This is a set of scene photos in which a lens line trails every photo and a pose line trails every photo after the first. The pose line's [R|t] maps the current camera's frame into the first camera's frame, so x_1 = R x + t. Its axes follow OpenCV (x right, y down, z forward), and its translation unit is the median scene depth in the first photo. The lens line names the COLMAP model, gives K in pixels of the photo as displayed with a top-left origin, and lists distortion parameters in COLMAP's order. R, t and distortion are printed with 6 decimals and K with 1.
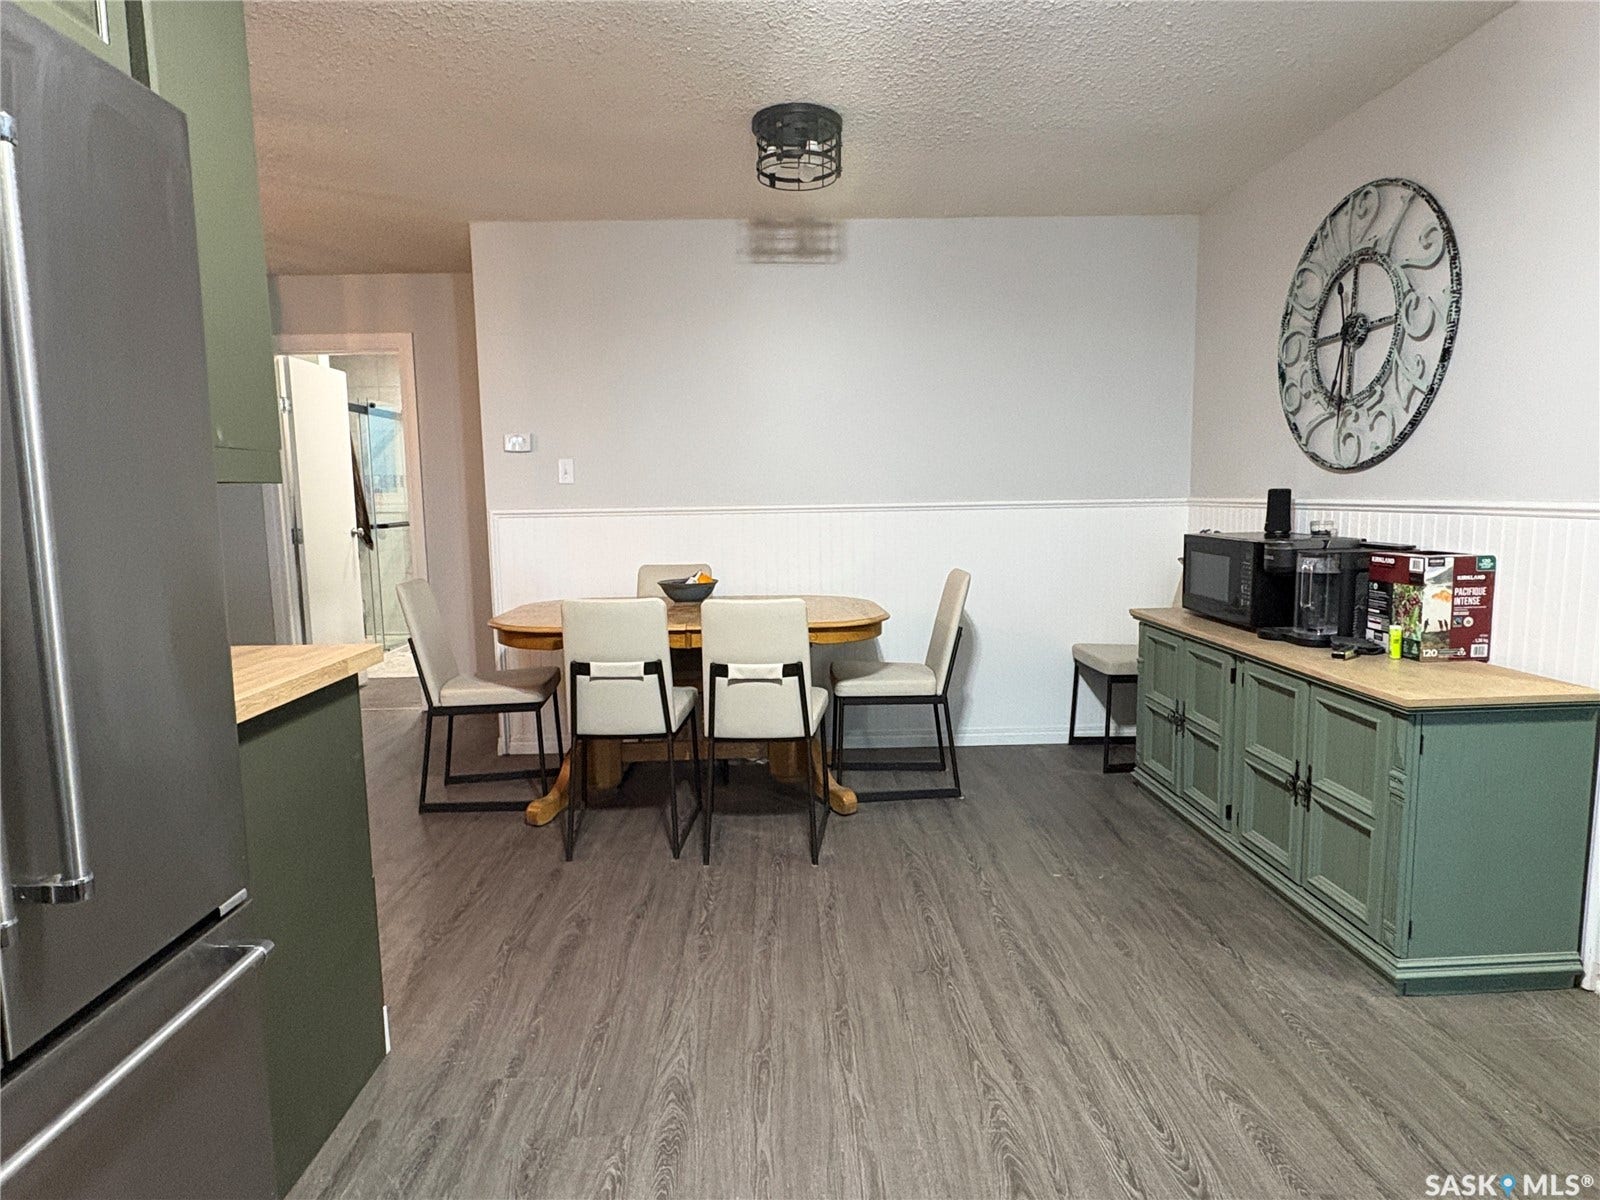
lens RADIAL K [[929.5, 0, 800.0], [0, 929.5, 600.0], [0, 0, 1]] dist [-0.000255, 0.000408]
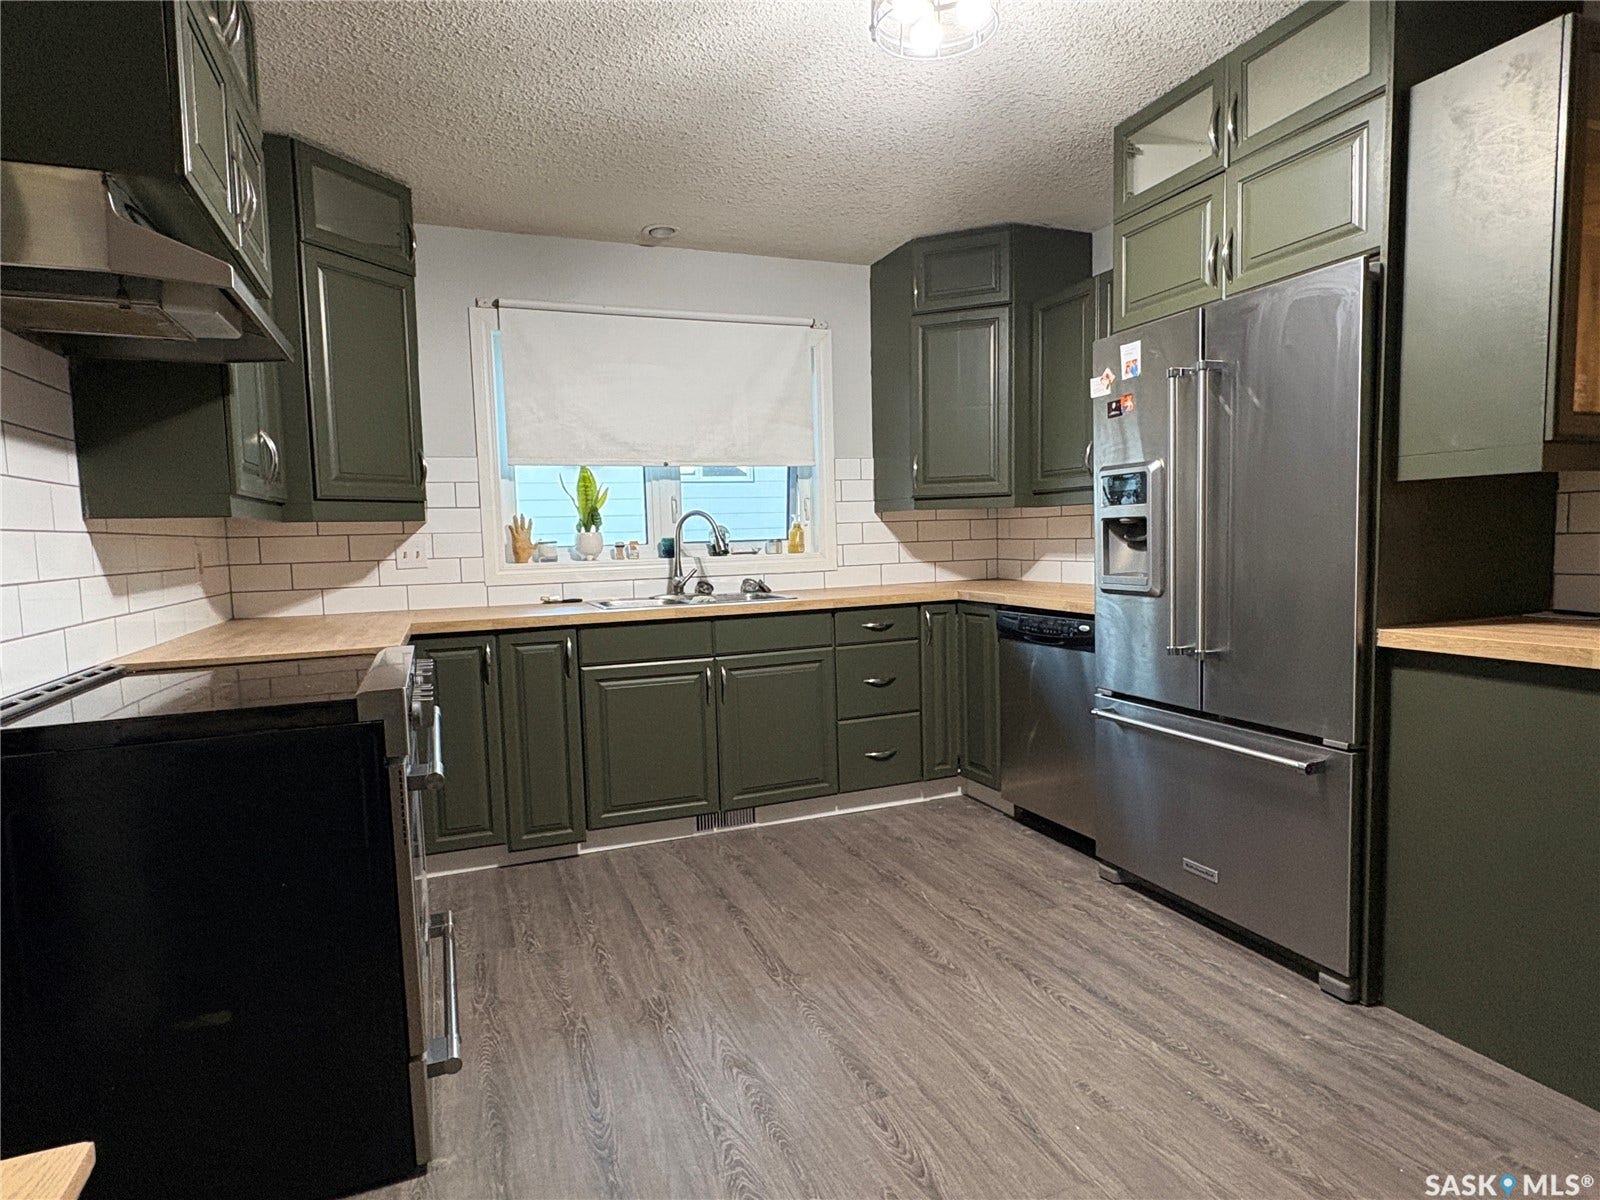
lens RADIAL K [[883.0, 0, 792.2], [0, 883.0, 607.8], [0, 0, 1]] dist [0.000130, 0.002119]
pose [[-0.936034, 0.071565, -0.344557, 0.420217], [0.002974, 0.980678, 0.195609, -0.112713], [0.351898, 0.182072, -0.918160, 1.085334]]
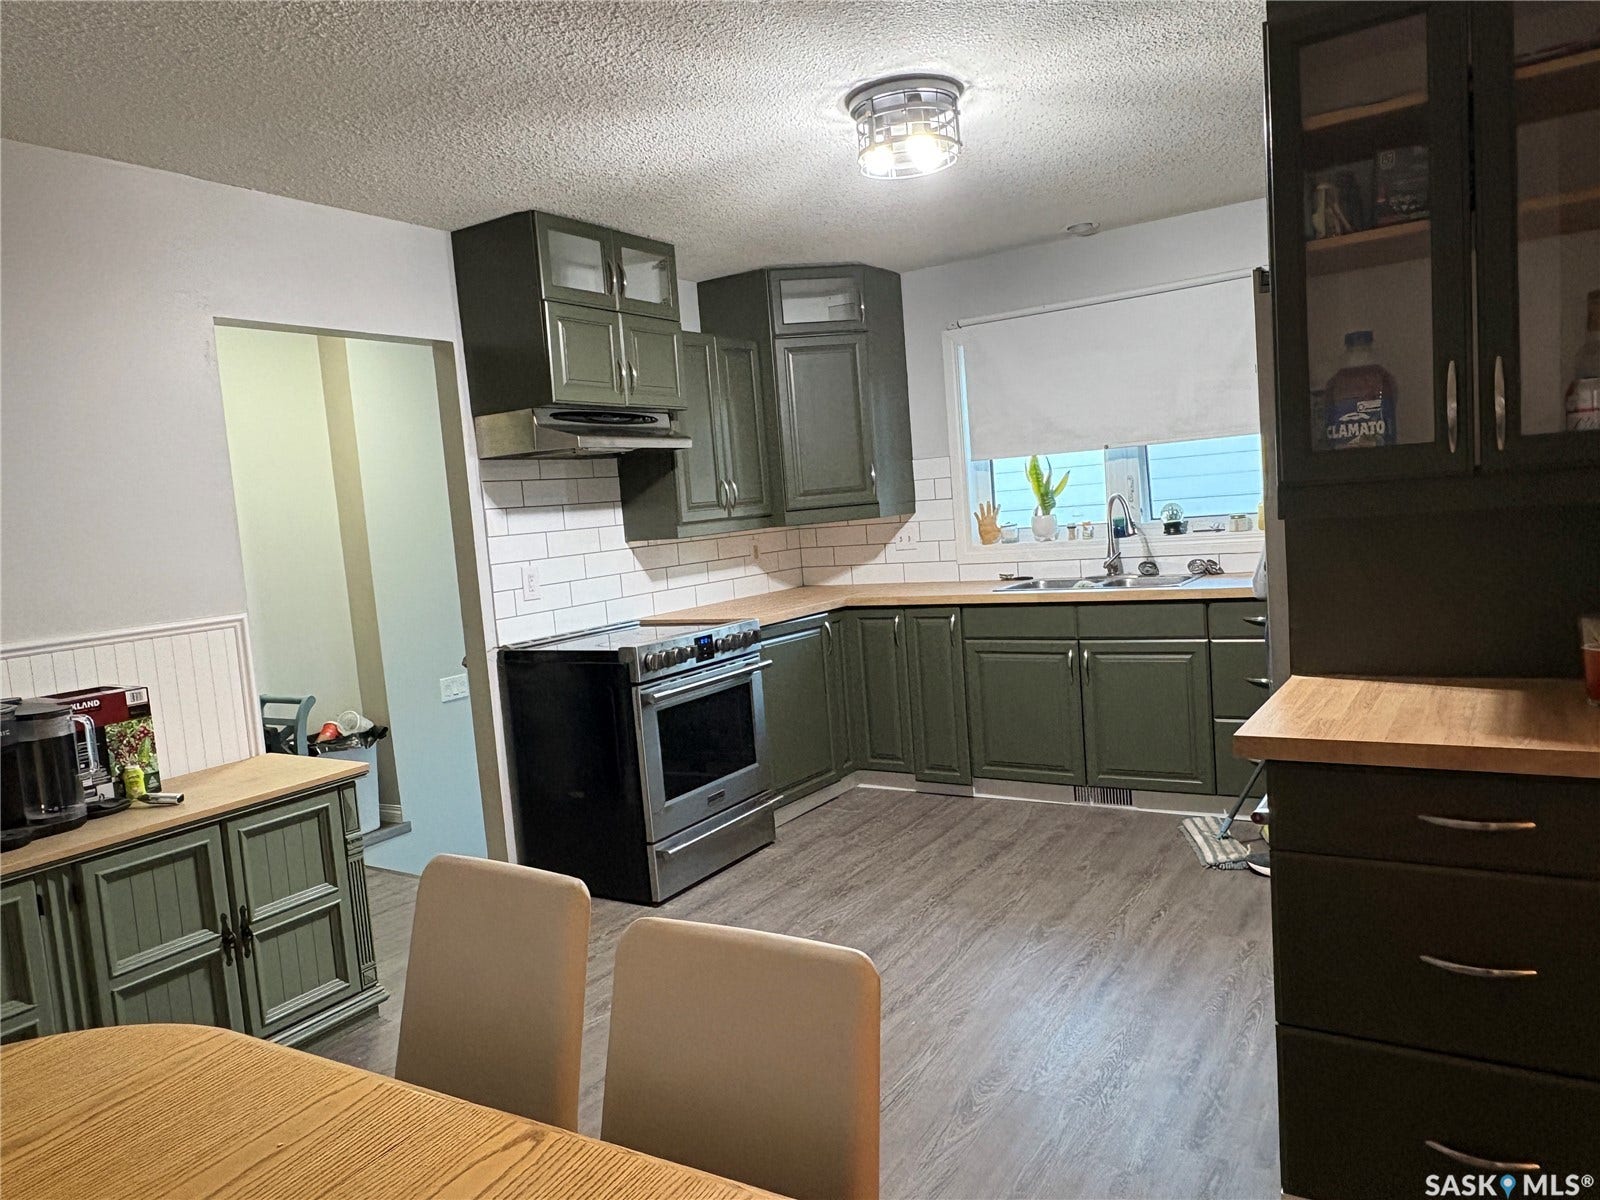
lens RADIAL K [[1078.8, 0, 784.7], [0, 1078.8, 608.4], [0, 0, 1]] dist [-0.002832, 0.004151]
pose [[-0.823213, 0.030065, 0.566936, -0.499713], [0.159412, 0.970664, 0.179996, -0.211950], [-0.544893, 0.238552, -0.803856, 1.456672]]
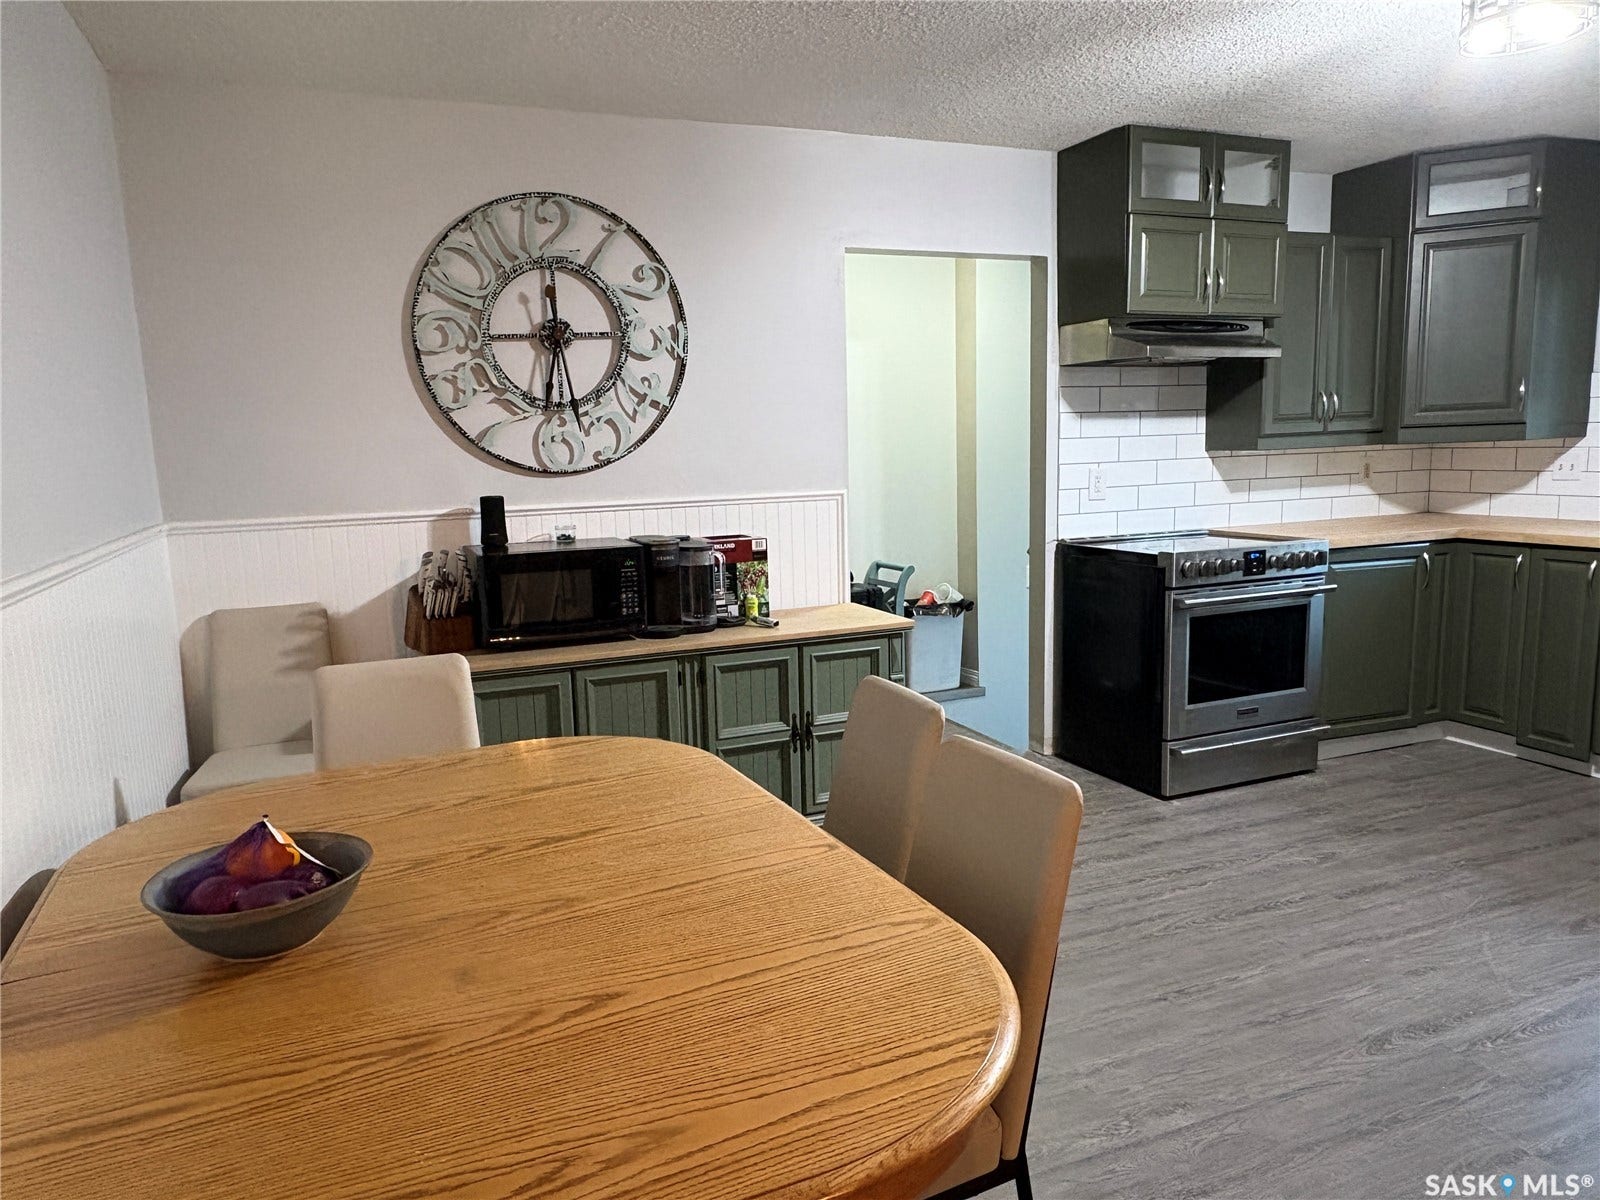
lens RADIAL K [[1079.2, 0, 791.7], [0, 1079.2, 612.7], [0, 0, 1]] dist [-0.001709, 0.000352]
pose [[-0.361476, -0.117555, 0.924941, -0.717636], [0.145953, 0.972656, 0.180660, -0.202005], [-0.920887, 0.200302, -0.334434, 1.426920]]
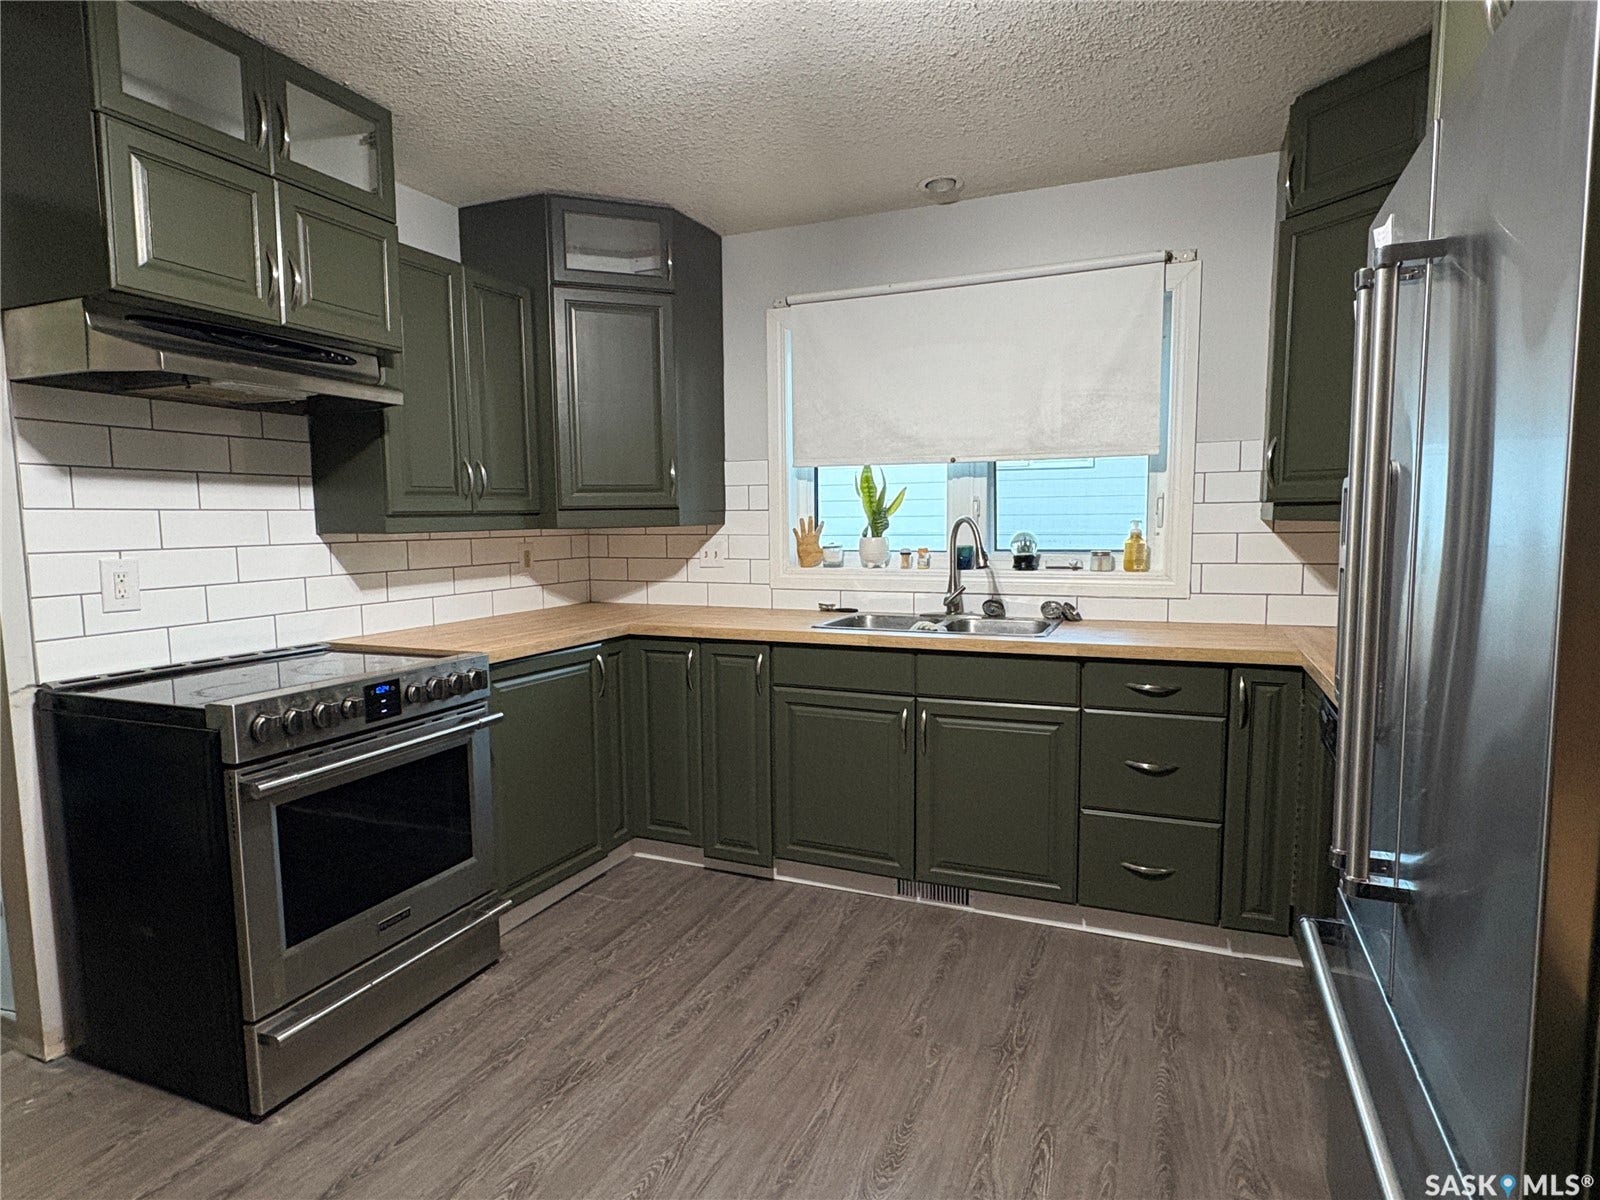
lens RADIAL K [[883.0, 0, 792.2], [0, 883.0, 607.8], [0, 0, 1]] dist [0.000130, 0.002119]
pose [[-0.911891, -0.016125, 0.410116, -0.224409], [0.072528, 0.977172, 0.199685, -0.122208], [-0.403974, 0.211835, -0.889905, 0.864629]]
